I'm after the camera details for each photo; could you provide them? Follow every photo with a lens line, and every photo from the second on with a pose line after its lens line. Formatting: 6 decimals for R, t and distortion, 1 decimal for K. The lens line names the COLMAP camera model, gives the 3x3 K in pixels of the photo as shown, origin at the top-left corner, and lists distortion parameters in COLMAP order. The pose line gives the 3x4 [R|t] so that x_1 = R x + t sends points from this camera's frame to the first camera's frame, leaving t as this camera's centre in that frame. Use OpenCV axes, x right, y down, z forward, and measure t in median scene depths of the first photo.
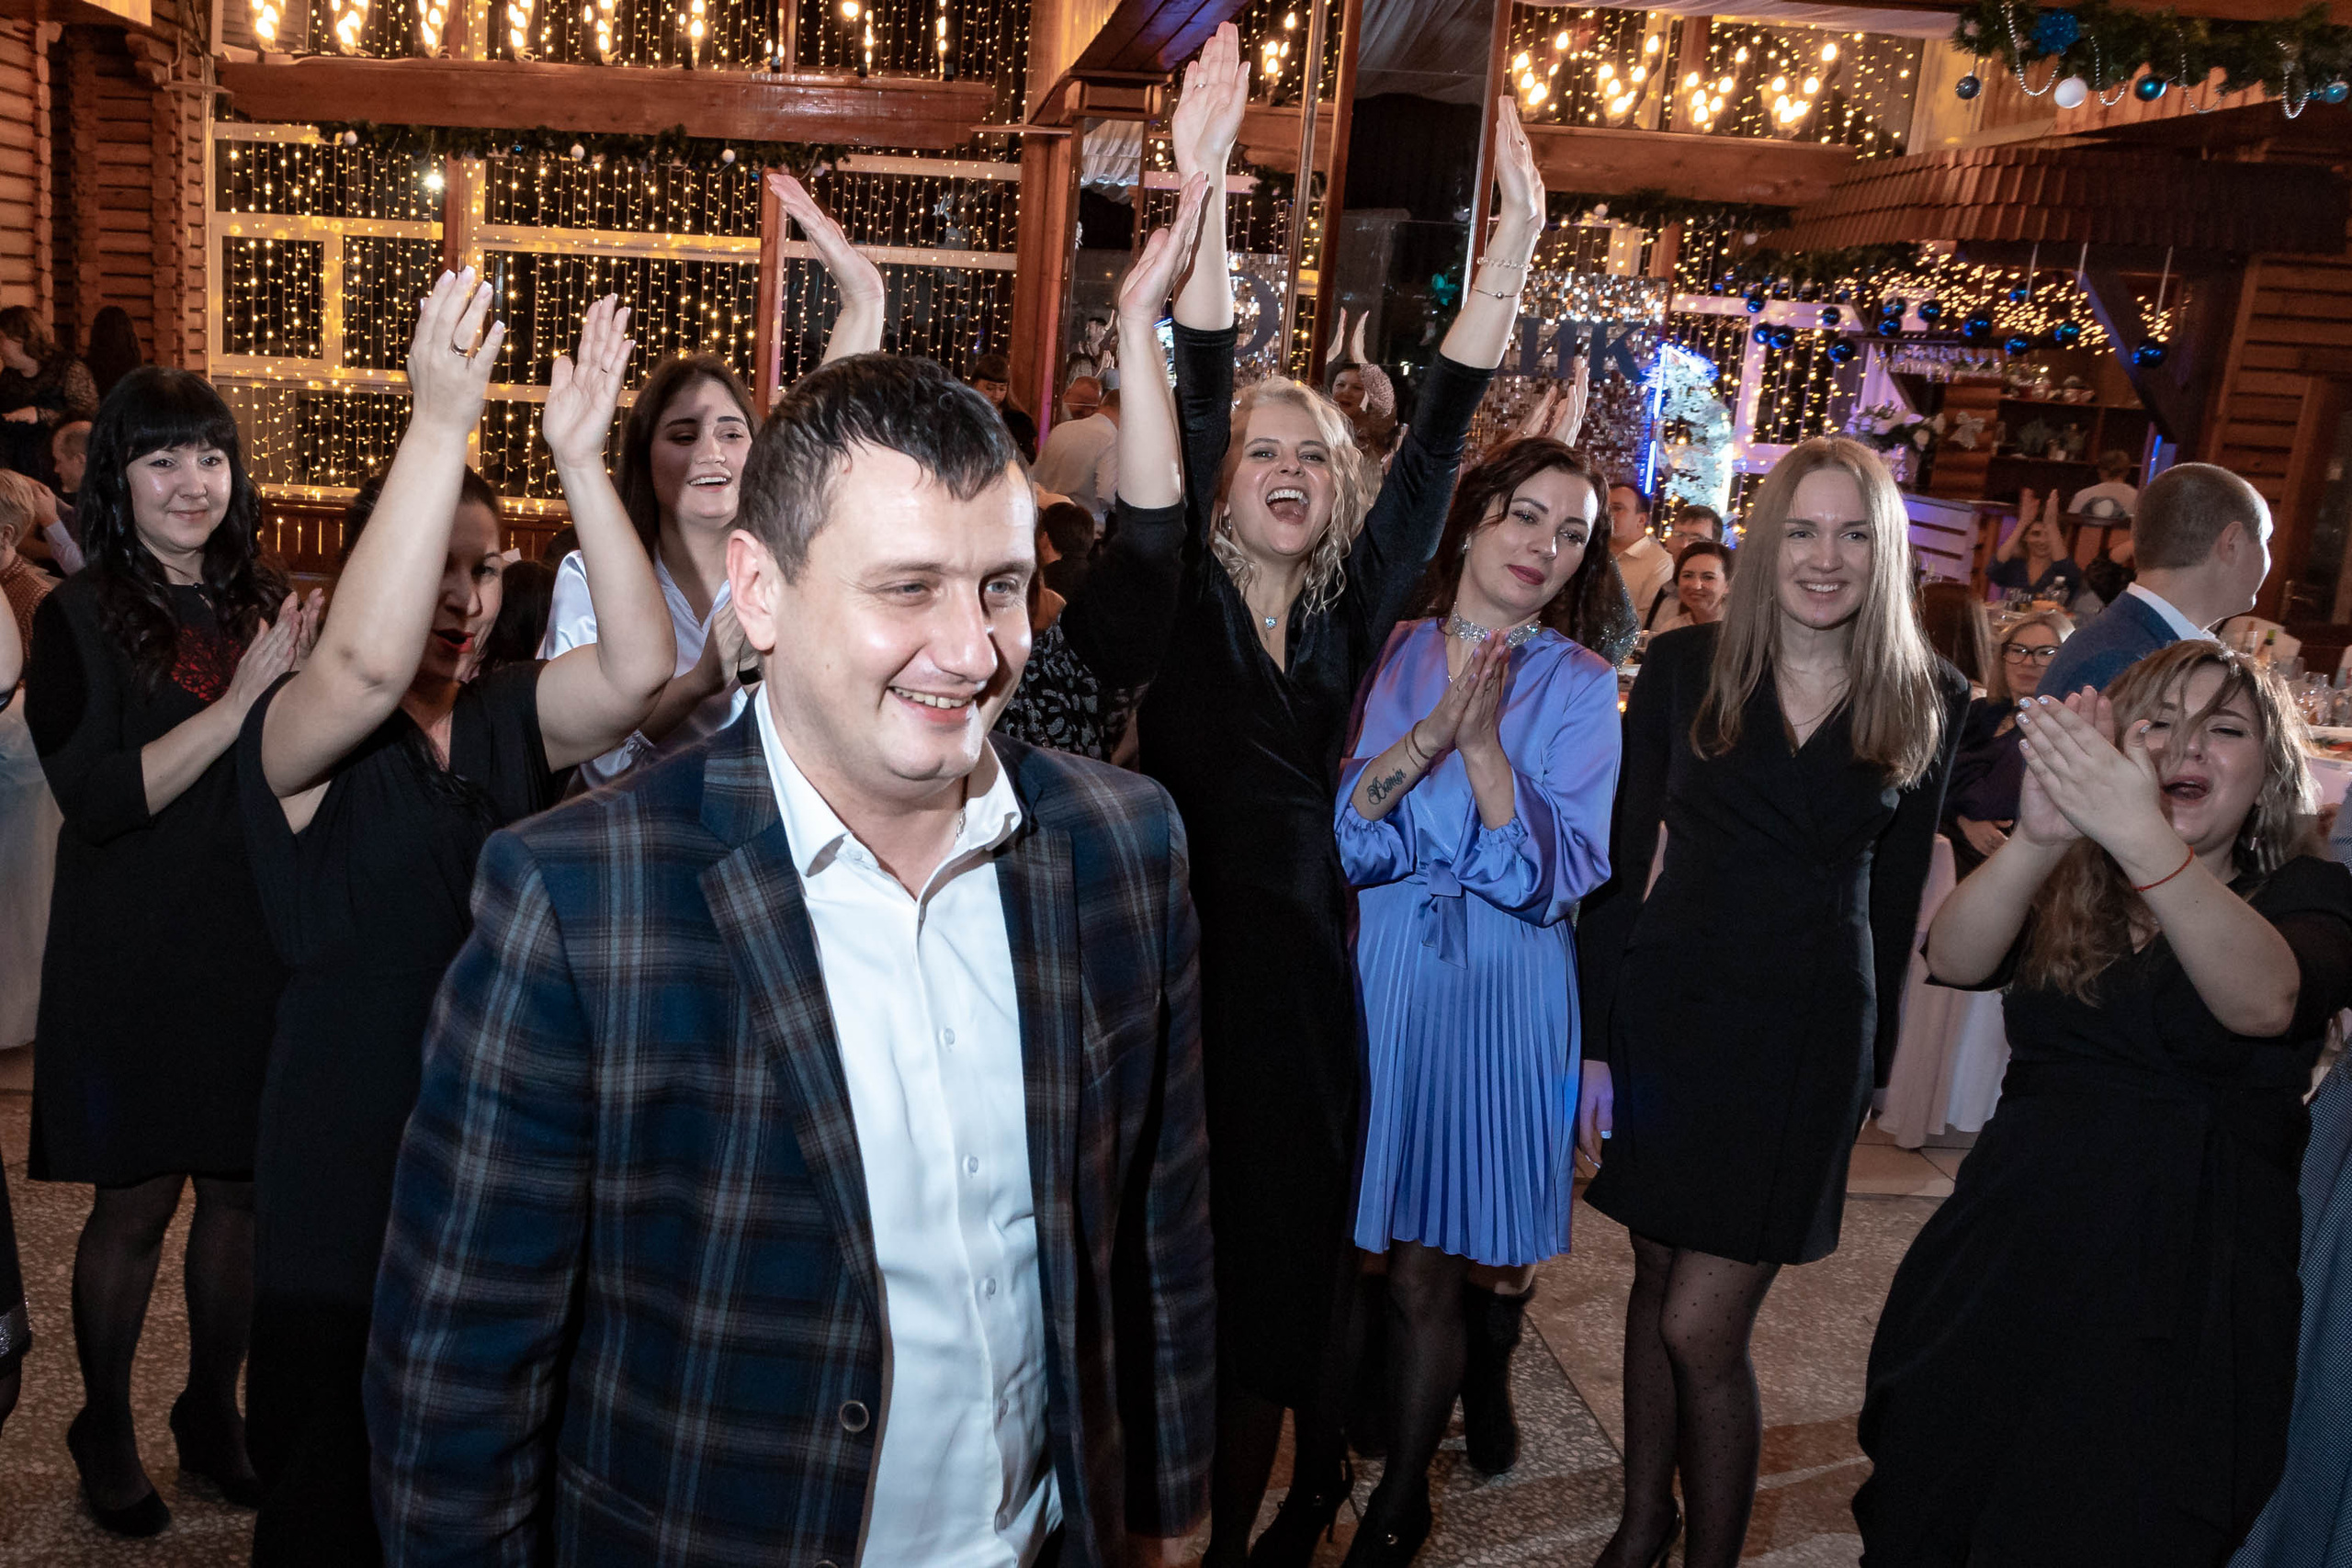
lens RADIAL K [[1966.8, 0, 912.4], [0, 1966.8, 835.0], [0, 0, 1]] dist [-0.009768, 0.008678]
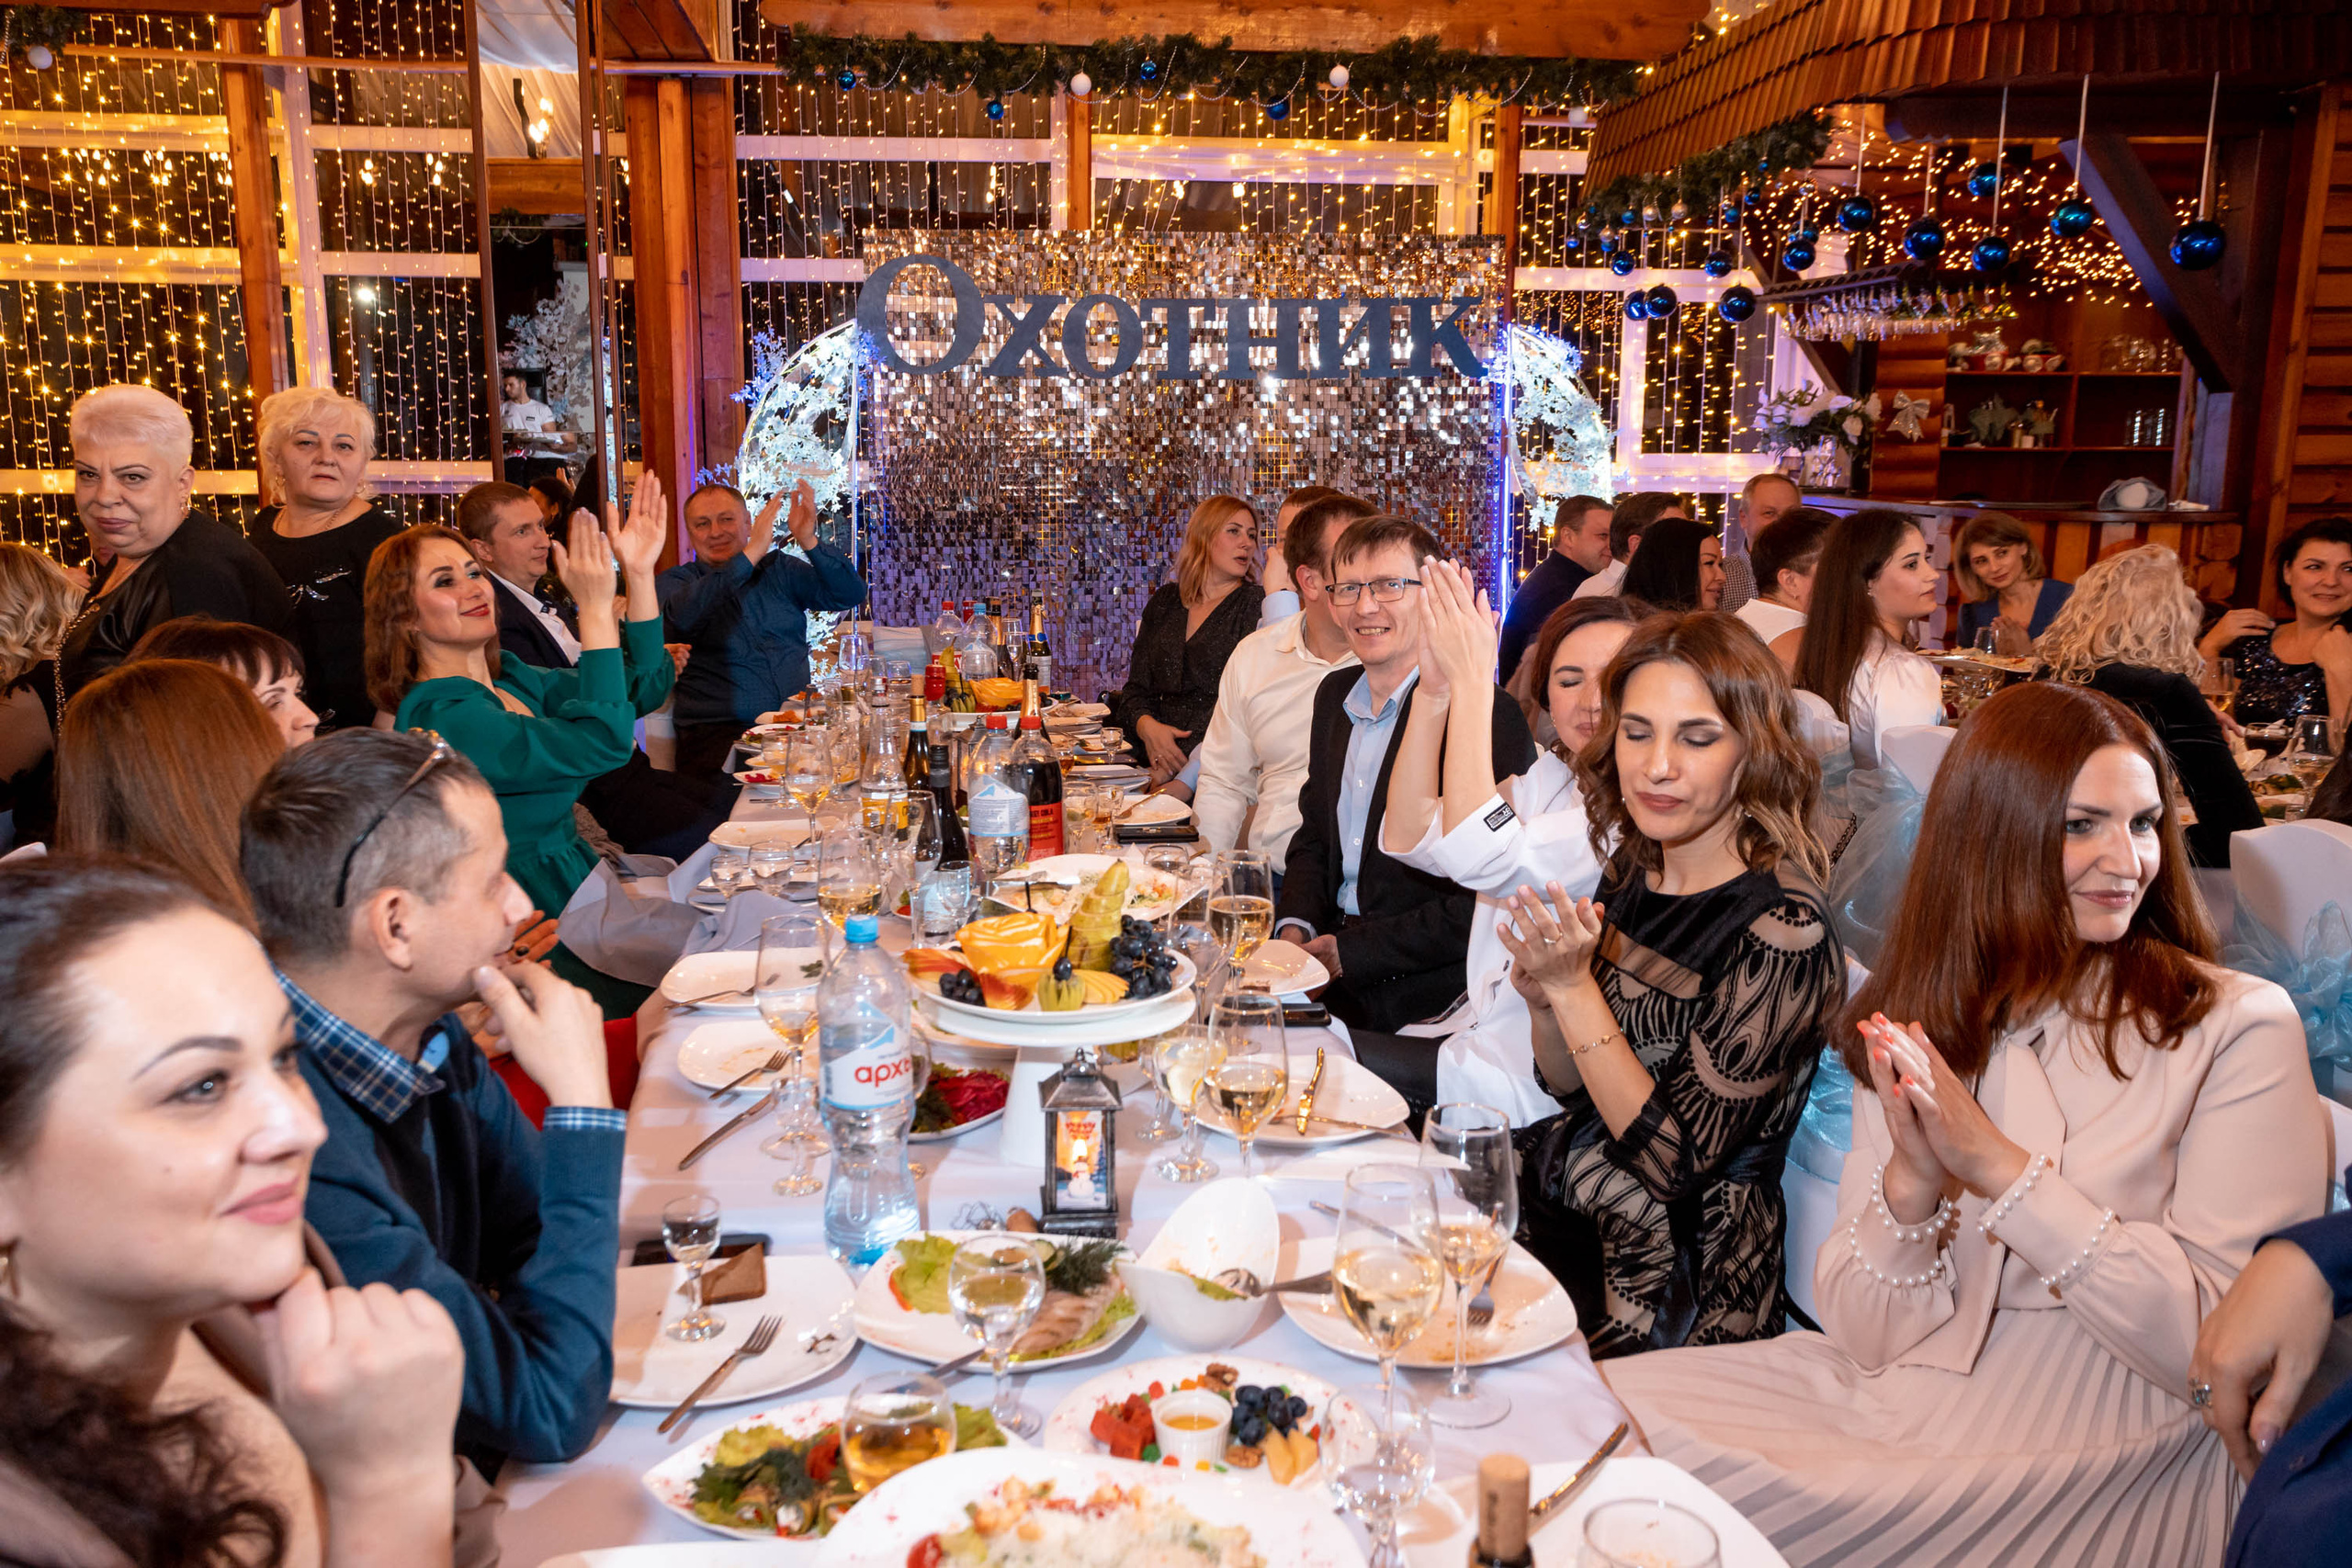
lens RADIAL K [[1769.0, 0, 1176.0], [0, 1769.0, 784.0], [0, 0, 1]] dist [-0.004367, 0.074489]
pose [[0.991422, -0.077113, 0.105523, 0.170404], [0.082619, 0.995384, -0.048836, -0.053611], [-0.101270, 0.057135, 0.993217, 0.350245]]
